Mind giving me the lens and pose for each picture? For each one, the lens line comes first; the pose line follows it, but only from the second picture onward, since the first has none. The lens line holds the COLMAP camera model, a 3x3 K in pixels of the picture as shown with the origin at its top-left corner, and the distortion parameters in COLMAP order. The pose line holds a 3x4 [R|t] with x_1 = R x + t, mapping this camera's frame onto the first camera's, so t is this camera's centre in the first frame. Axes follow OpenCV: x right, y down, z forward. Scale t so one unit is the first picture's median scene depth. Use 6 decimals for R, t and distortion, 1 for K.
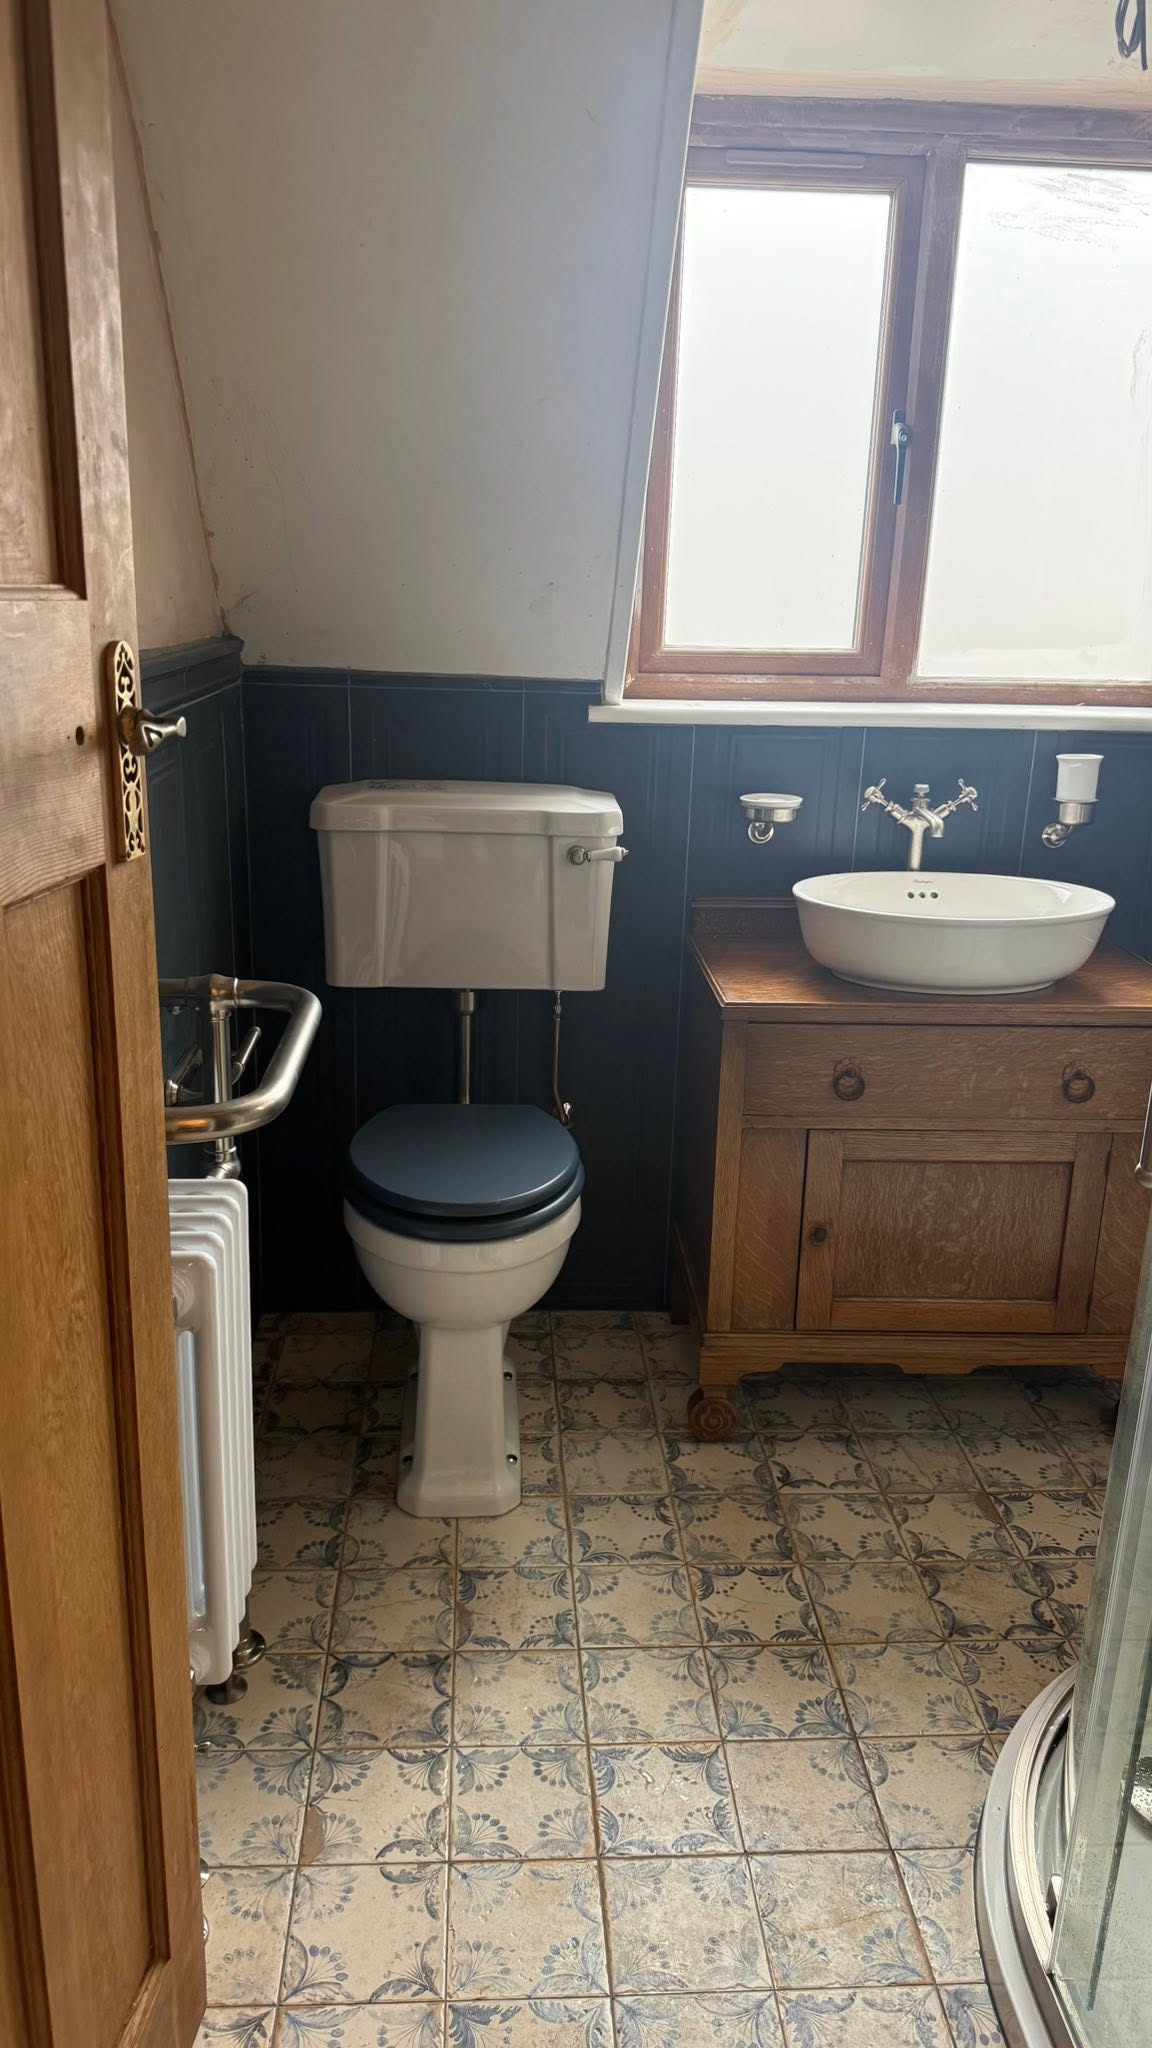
lens RADIAL K [[1496.4, 0, 536.1], [0, 1496.4, 1004.6], [0, 0, 1]] dist [0.037218, -0.044455]
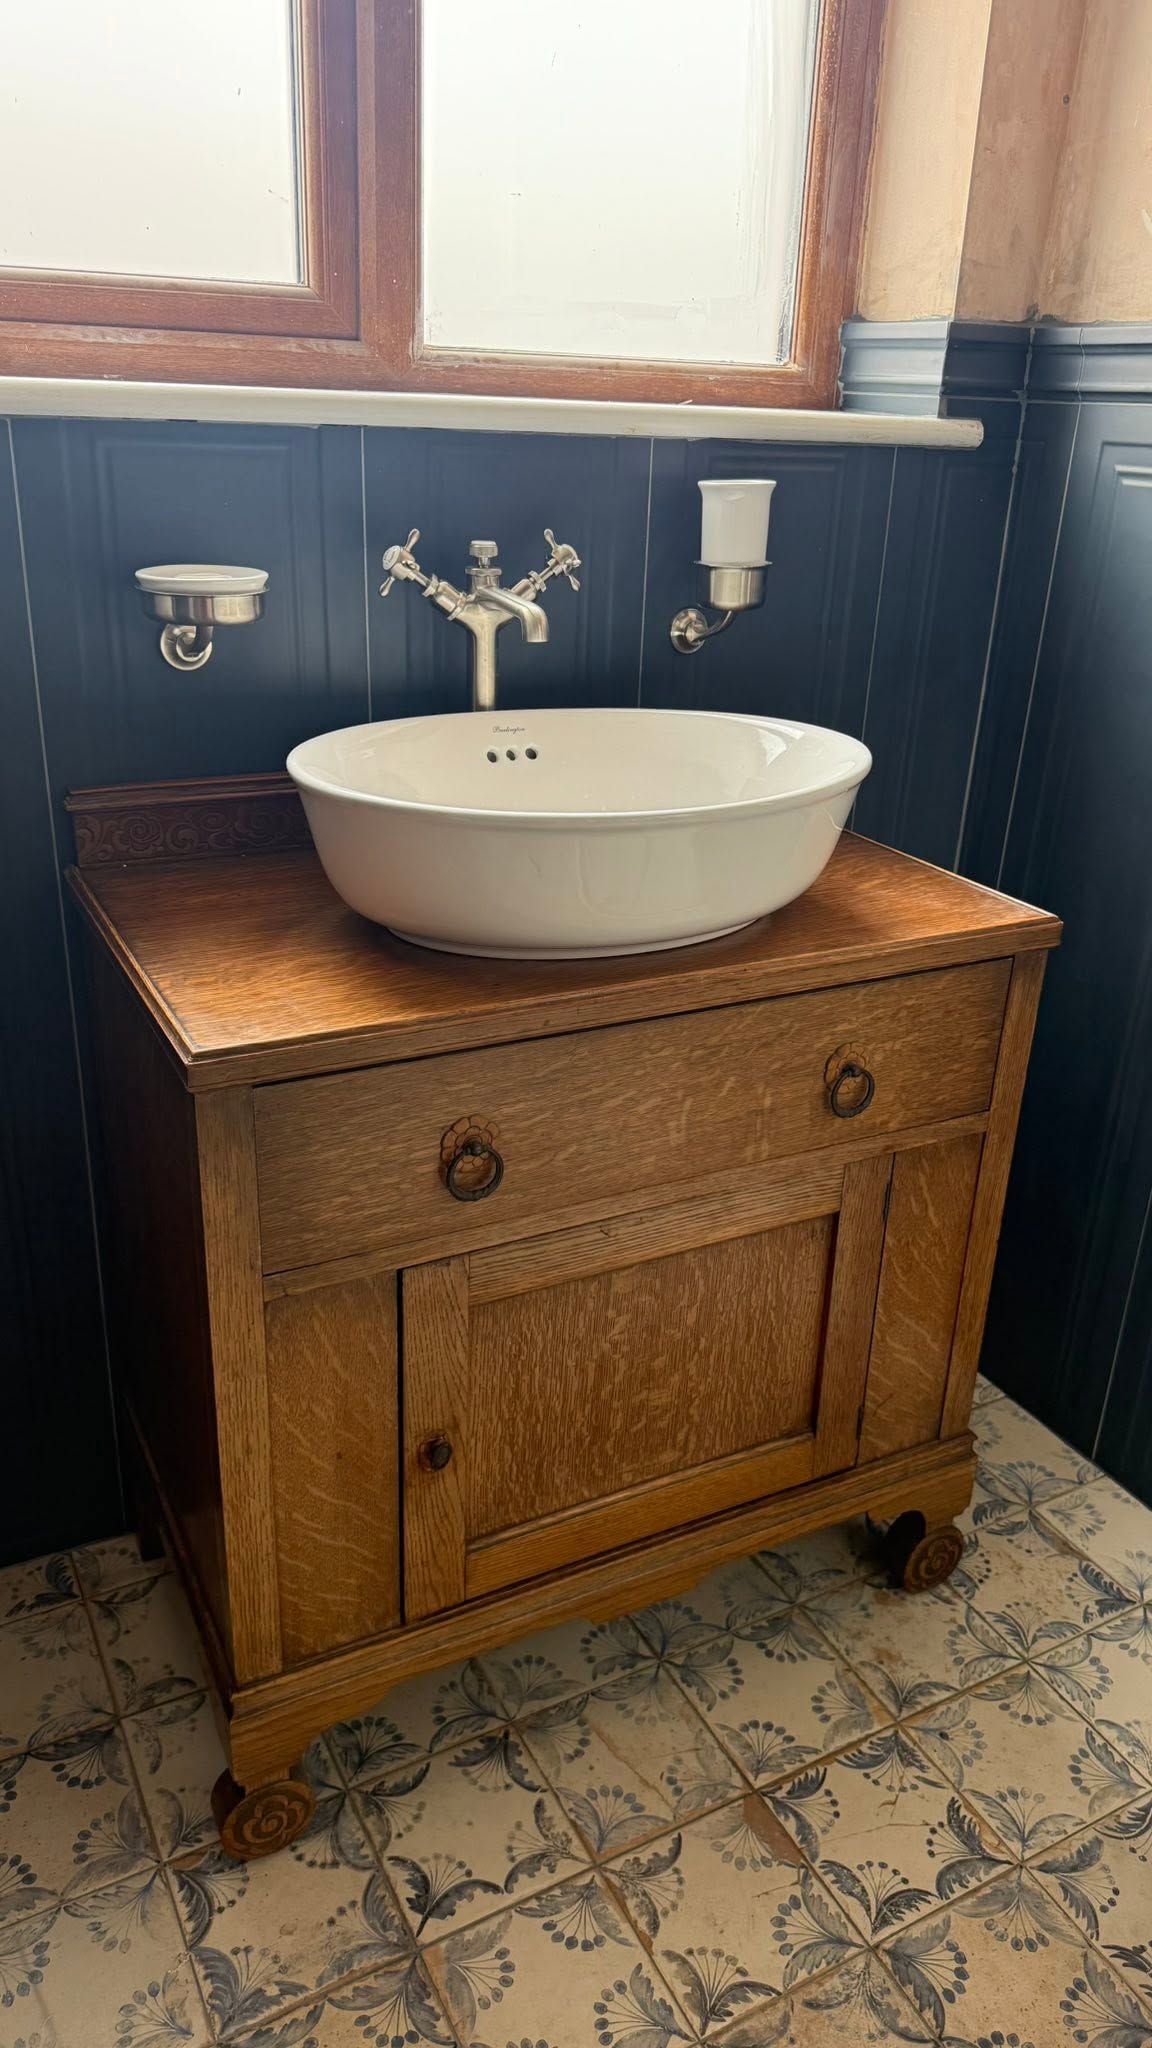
lens RADIAL K [[1496.4, 0, 597.7], [0, 1496.4, 1046.6], [0, 0, 1]] dist [0.037218, -0.044455]
pose [[0.897196, -0.159325, 0.411891, 0.051093], [0.098253, 0.981293, 0.165560, -0.061308], [-0.430564, -0.108070, 0.896067, 0.542342]]
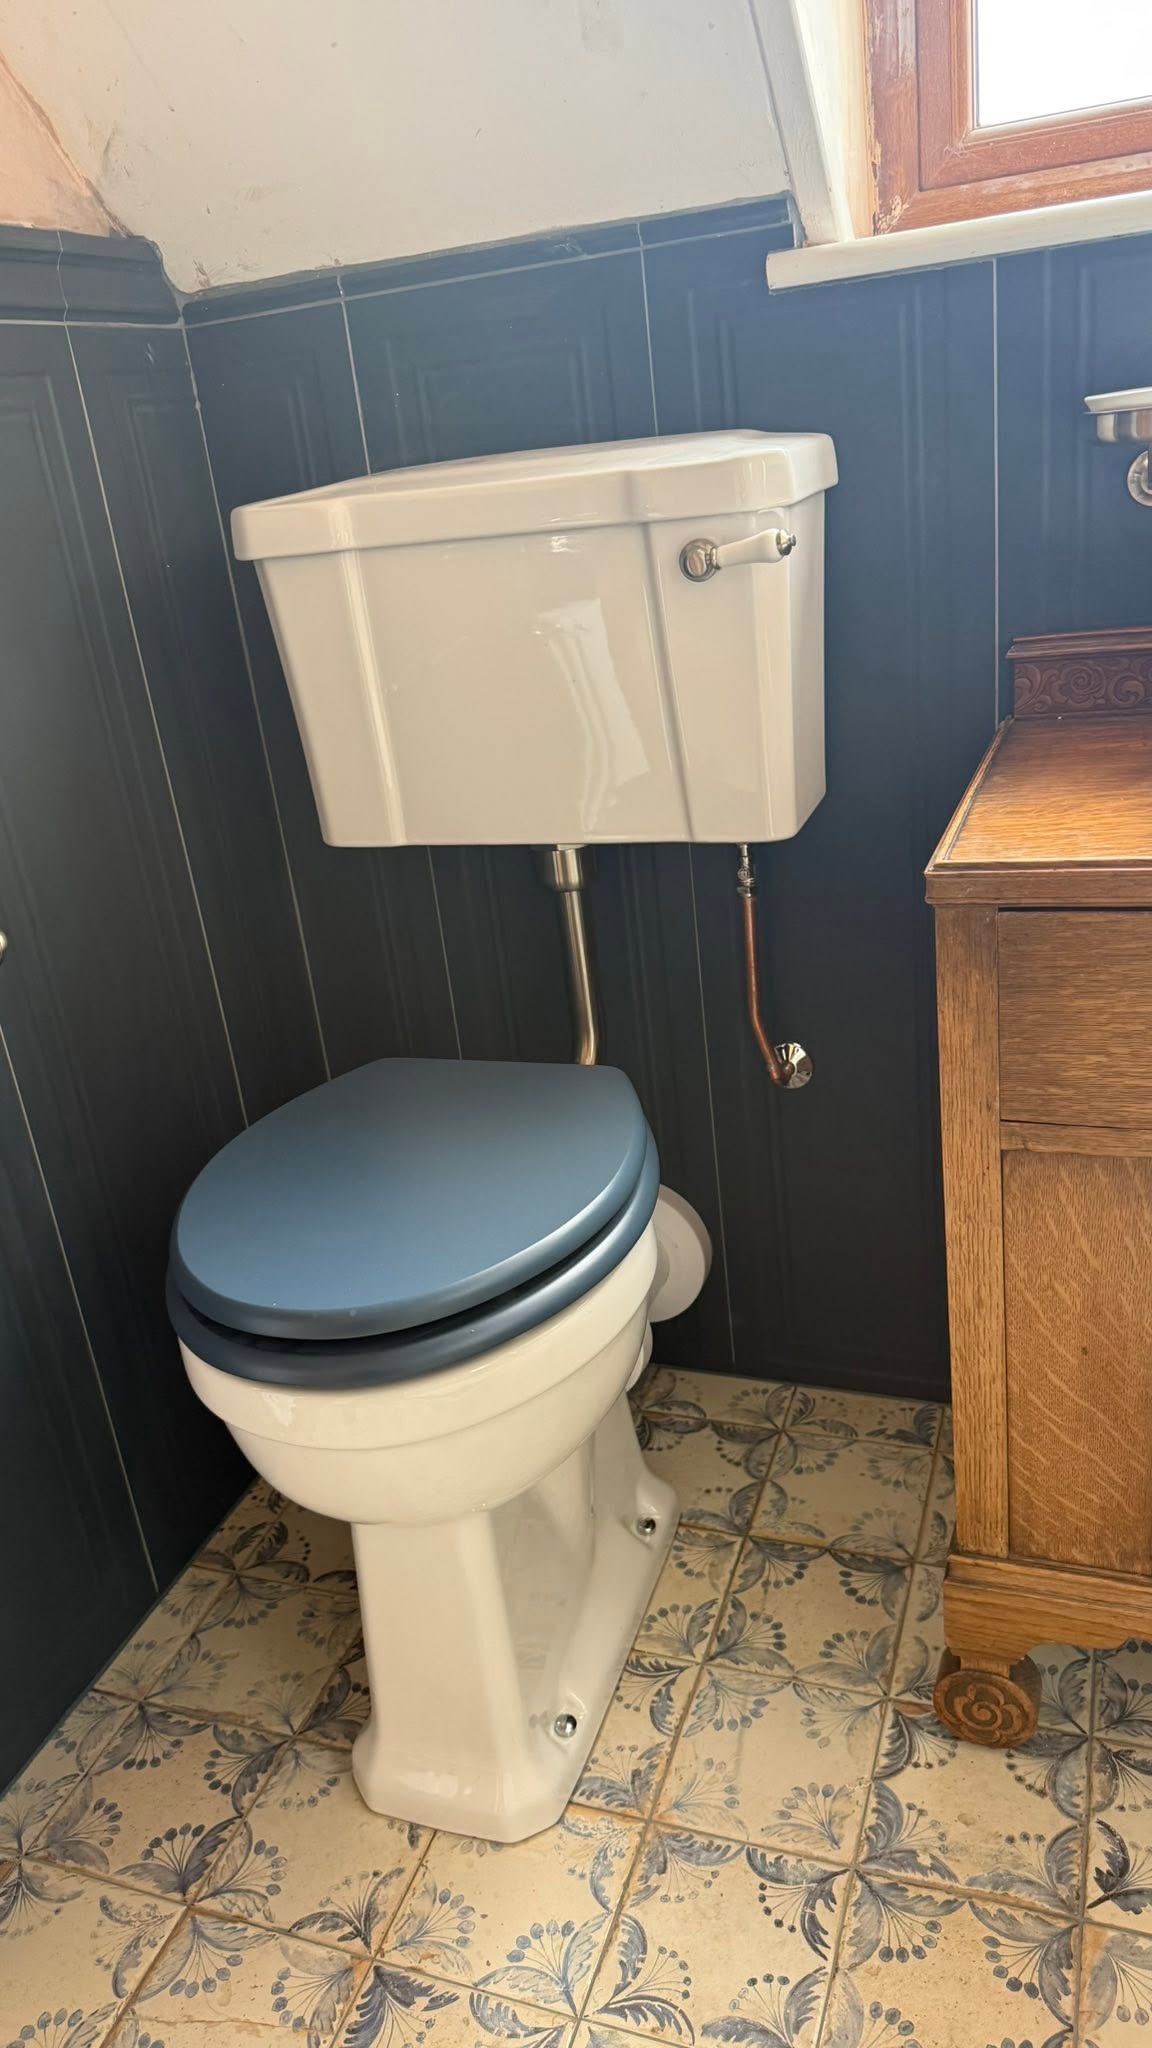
lens RADIAL K [[1496.4, 0, 534.0], [0, 1496.4, 1038.1], [0, 0, 1]] dist [0.037218, -0.044455]
pose [[0.908418, 0.025848, -0.417263, 0.194225], [0.026679, 0.992468, 0.119564, -0.006245], [0.417210, -0.119746, 0.900886, 0.543378]]
